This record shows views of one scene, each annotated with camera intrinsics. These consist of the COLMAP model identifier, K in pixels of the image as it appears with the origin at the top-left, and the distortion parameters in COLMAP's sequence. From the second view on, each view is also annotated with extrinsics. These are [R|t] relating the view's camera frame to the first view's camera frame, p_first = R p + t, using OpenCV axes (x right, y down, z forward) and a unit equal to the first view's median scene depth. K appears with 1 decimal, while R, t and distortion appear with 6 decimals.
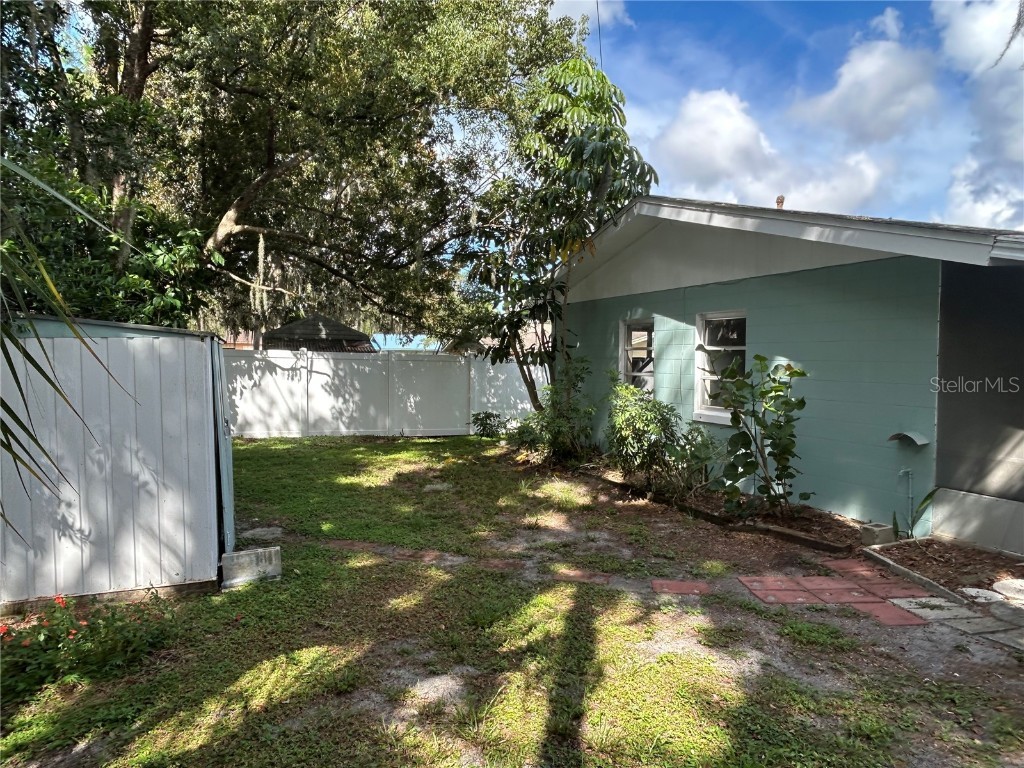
lens RADIAL K [[692.0, 0, 512.0], [0, 692.0, 384.0], [0, 0, 1]] dist [-0.003219, -0.005552]
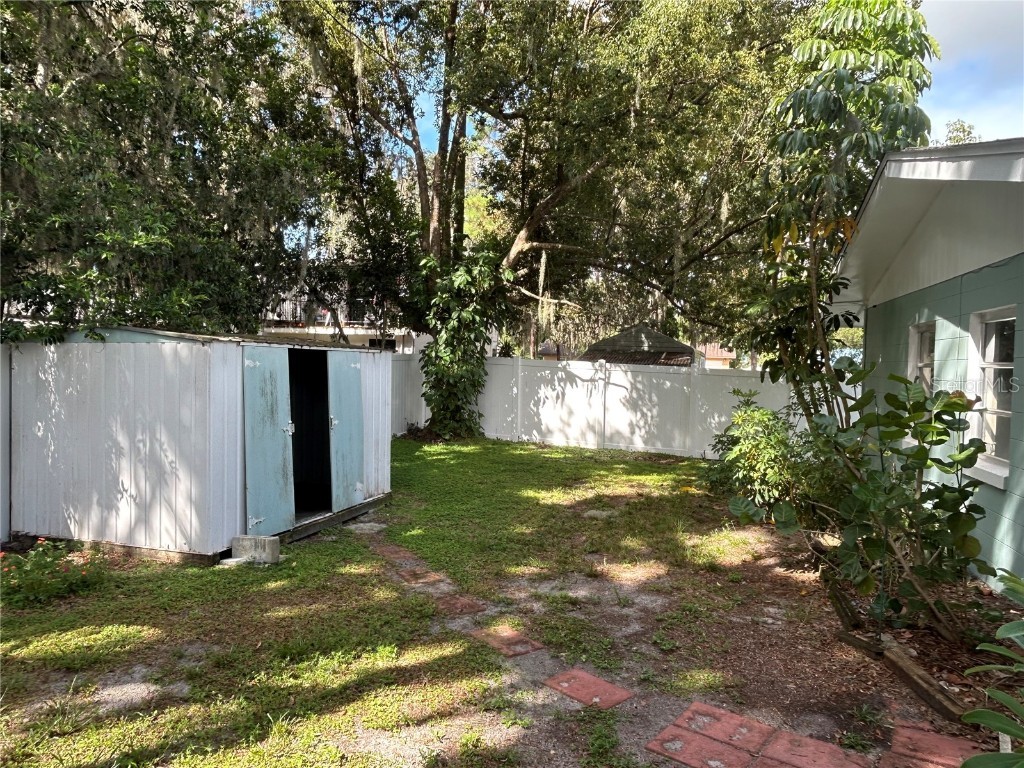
lens RADIAL K [[704.3, 0, 528.3], [0, 704.3, 372.0], [0, 0, 1]] dist [-0.003284, -0.002652]
pose [[0.781581, 0.022349, -0.623403, 0.392018], [-0.047016, 0.998626, -0.023145, -0.009658], [0.622029, 0.047400, 0.781558, 0.226148]]
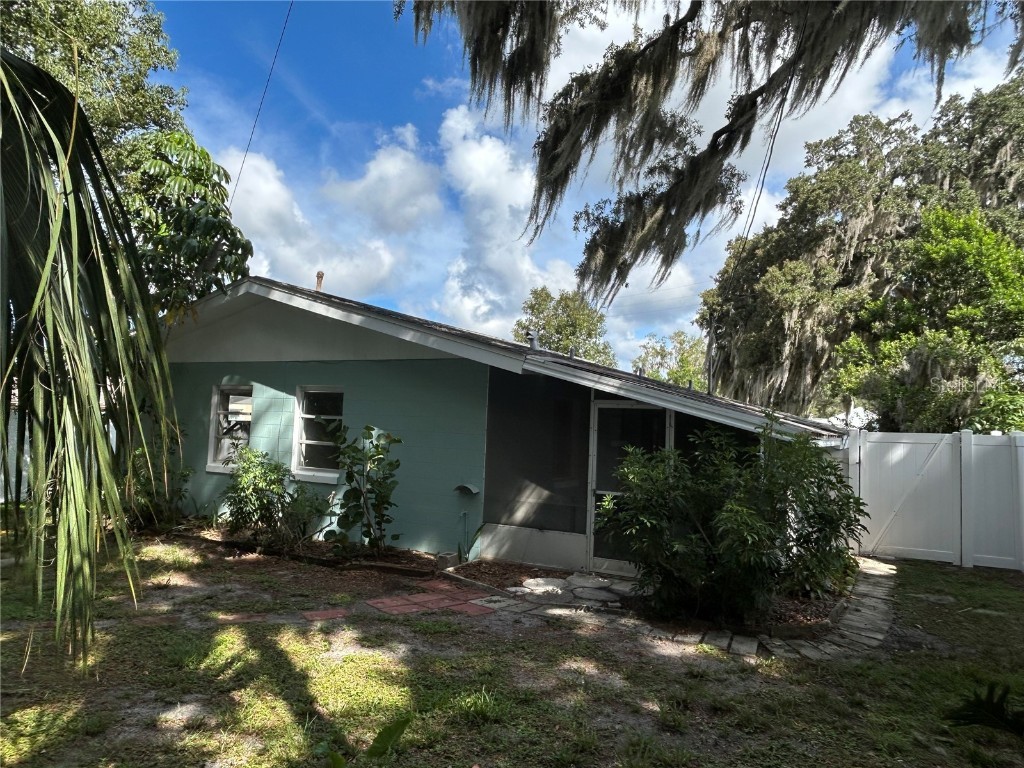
lens RADIAL K [[692.0, 0, 512.0], [0, 692.0, 384.0], [0, 0, 1]] dist [-0.003219, -0.005552]
pose [[0.784878, 0.061325, 0.616608, -0.173683], [-0.008969, 0.996111, -0.087652, -0.007907], [-0.619585, 0.063266, 0.782376, -0.123867]]
